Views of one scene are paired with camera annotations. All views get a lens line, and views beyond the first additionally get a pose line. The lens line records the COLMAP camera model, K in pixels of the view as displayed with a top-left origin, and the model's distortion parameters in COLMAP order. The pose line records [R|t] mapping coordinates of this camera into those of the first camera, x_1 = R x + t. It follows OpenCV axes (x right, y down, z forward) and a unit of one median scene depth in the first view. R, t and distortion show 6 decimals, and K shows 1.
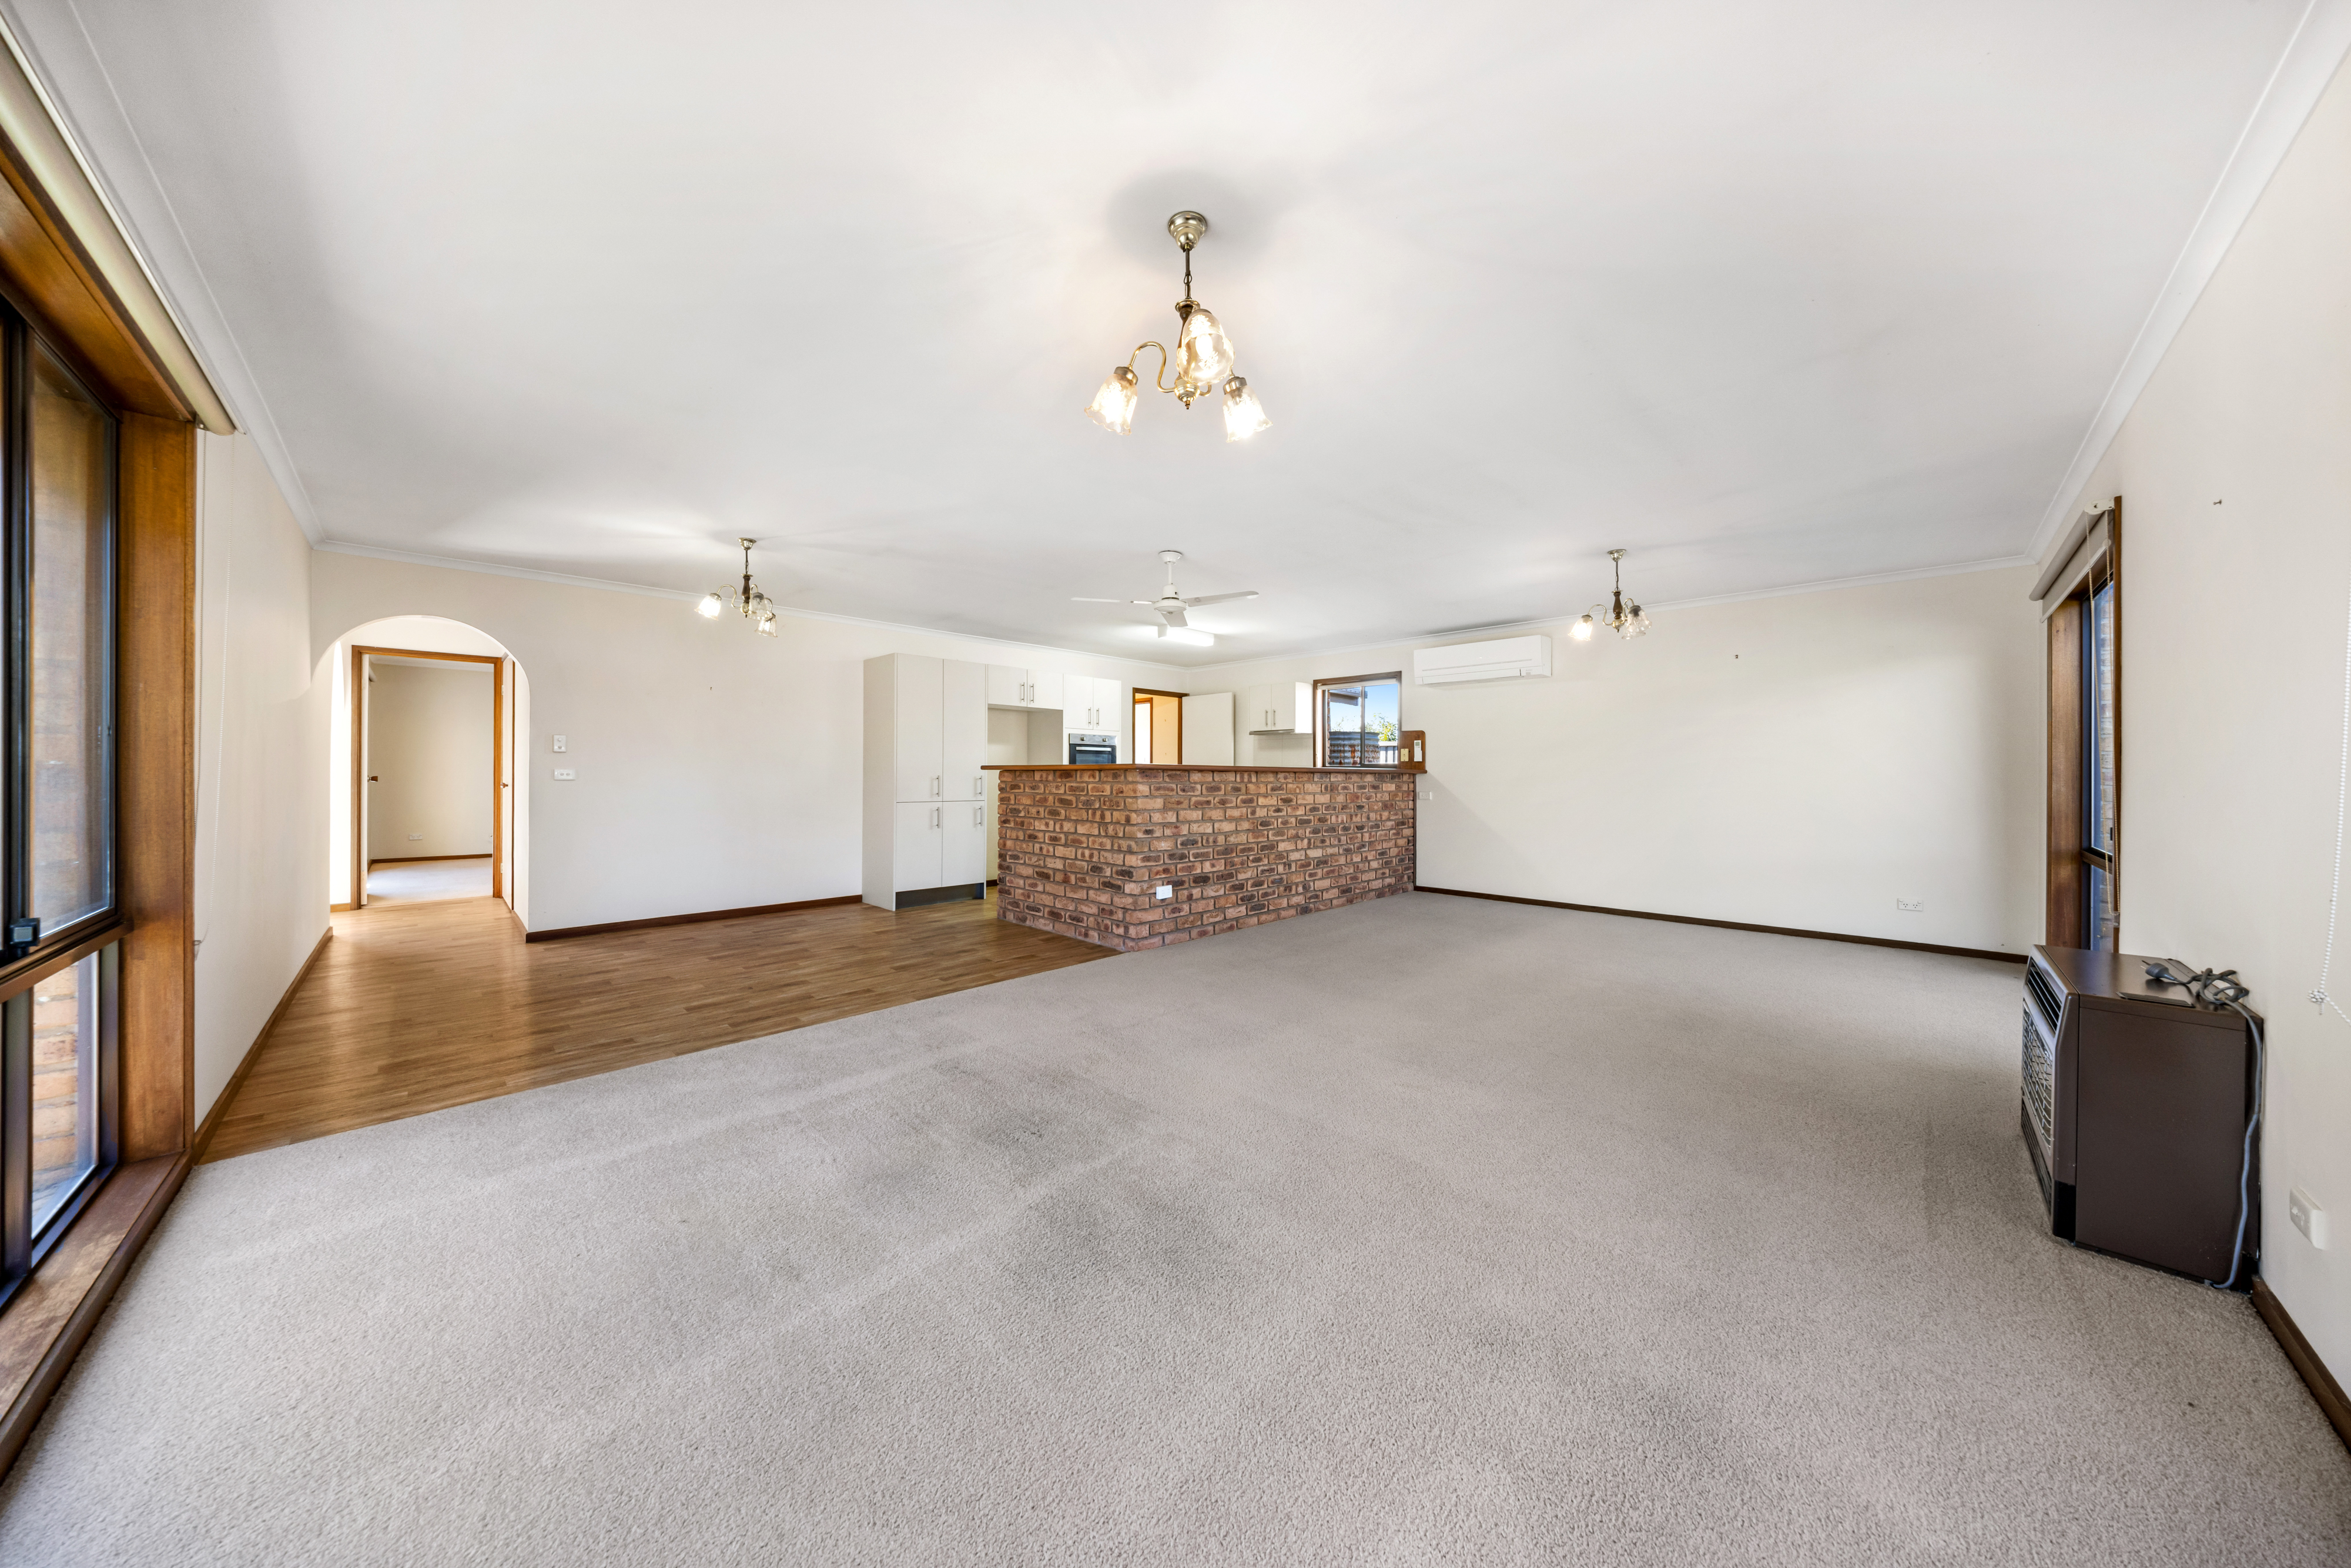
lens RADIAL K [[744.8, 0, 1166.5], [0, 744.8, 774.7], [0, 0, 1]] dist [-0.000866, -0.000060]
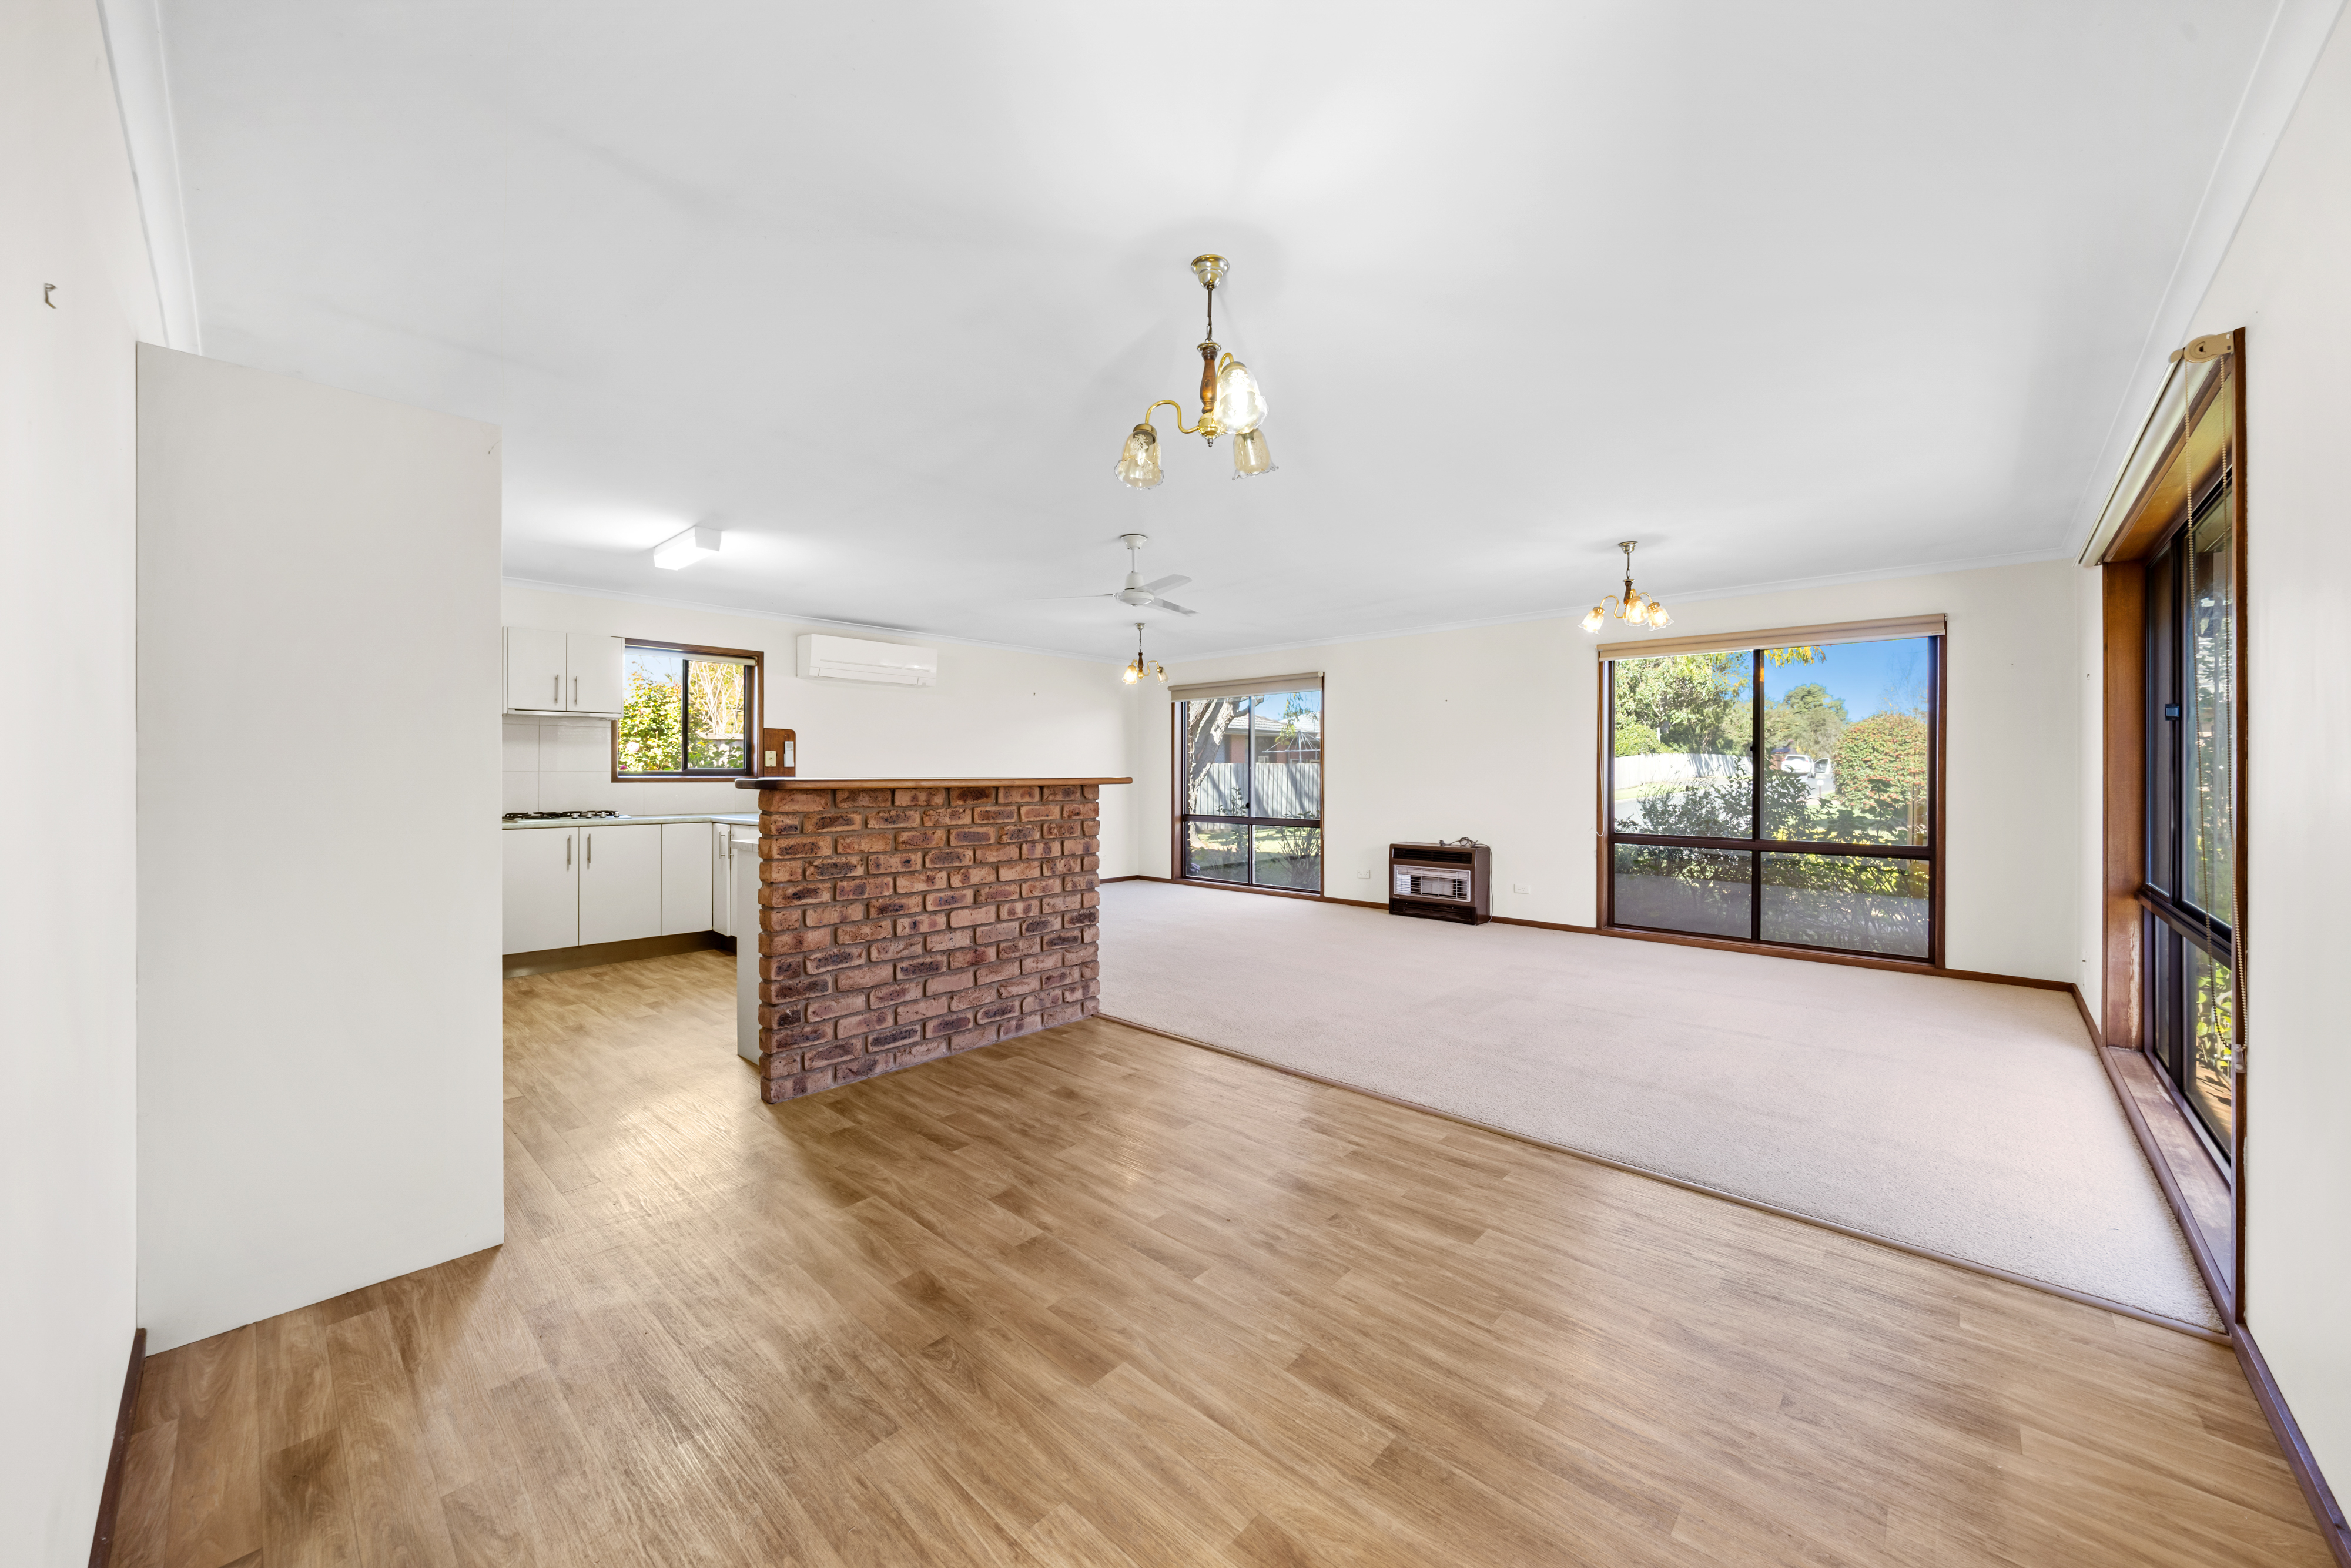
lens RADIAL K [[855.2, 0, 1179.5], [0, 855.2, 773.3], [0, 0, 1]] dist [0.001534, 0.000082]
pose [[-0.047257, -0.005122, 0.998870, -0.869869], [0.001245, 0.999986, 0.005186, -0.021240], [-0.998882, 0.001489, -0.047250, 0.860986]]
